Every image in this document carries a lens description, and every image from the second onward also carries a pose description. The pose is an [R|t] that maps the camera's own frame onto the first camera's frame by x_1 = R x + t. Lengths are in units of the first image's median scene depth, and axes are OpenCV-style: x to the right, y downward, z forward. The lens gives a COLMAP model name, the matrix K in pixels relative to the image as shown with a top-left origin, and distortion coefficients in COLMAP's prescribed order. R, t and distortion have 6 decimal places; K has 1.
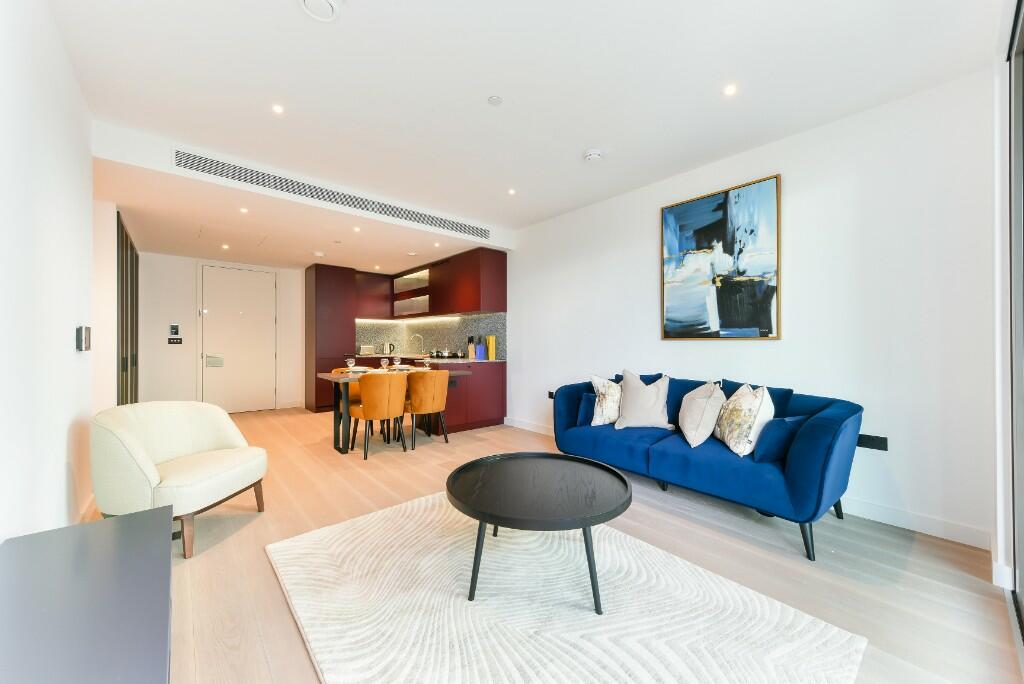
lens RADIAL K [[379.2, 0, 506.2], [0, 379.2, 344.0], [0, 0, 1]] dist [0.003710, -0.000197]
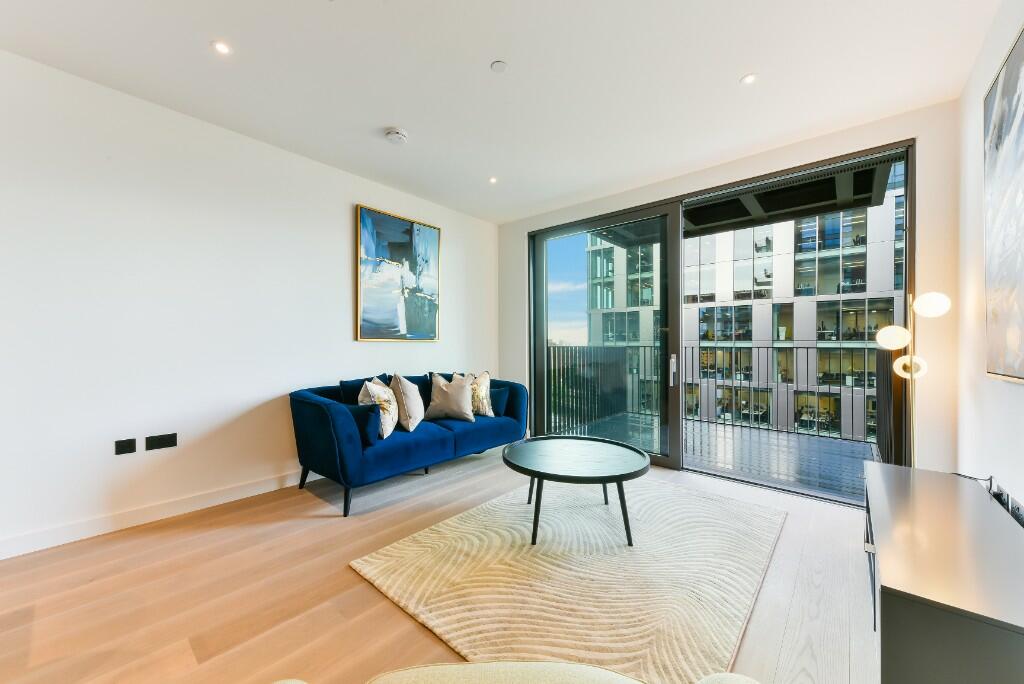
lens RADIAL K [[379.2, 0, 512.4], [0, 379.2, 345.8], [0, 0, 1]] dist [0.003710, -0.000197]
pose [[-0.142467, -0.000366, 0.989799, -0.677383], [0.001271, 0.999999, 0.000553, 0.002819], [-0.989799, 0.001337, -0.142467, 0.829776]]
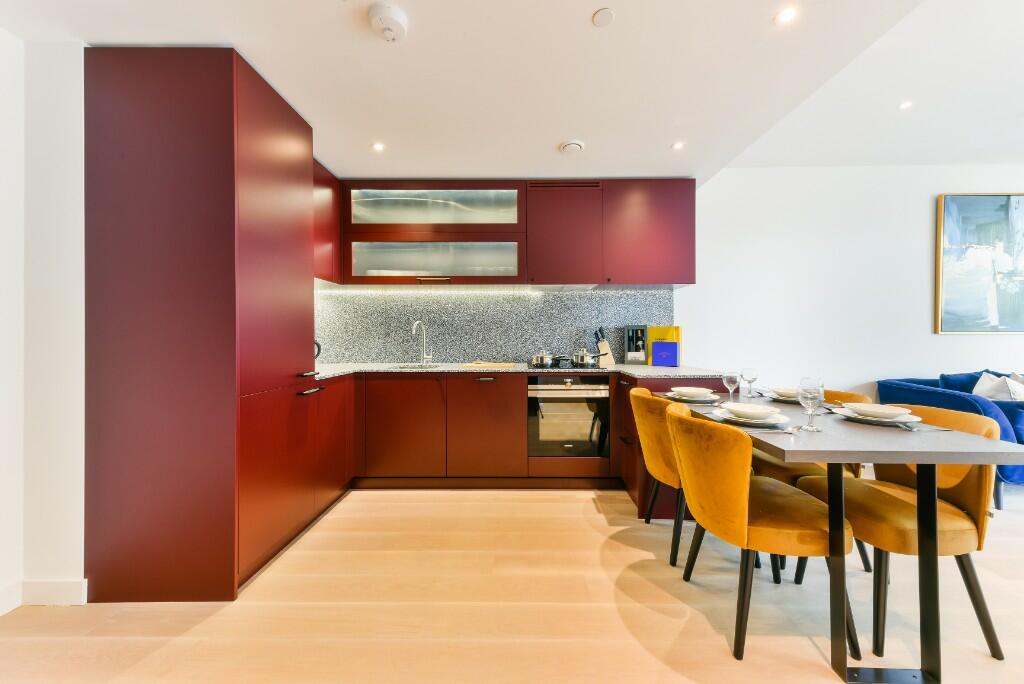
lens RADIAL K [[379.2, 0, 512.2], [0, 379.2, 345.0], [0, 0, 1]] dist [0.003710, -0.000197]
pose [[0.662546, -0.008907, 0.748968, -1.126216], [0.004231, 0.999958, 0.008149, 0.005827], [-0.749009, -0.002230, 0.662556, 1.298963]]
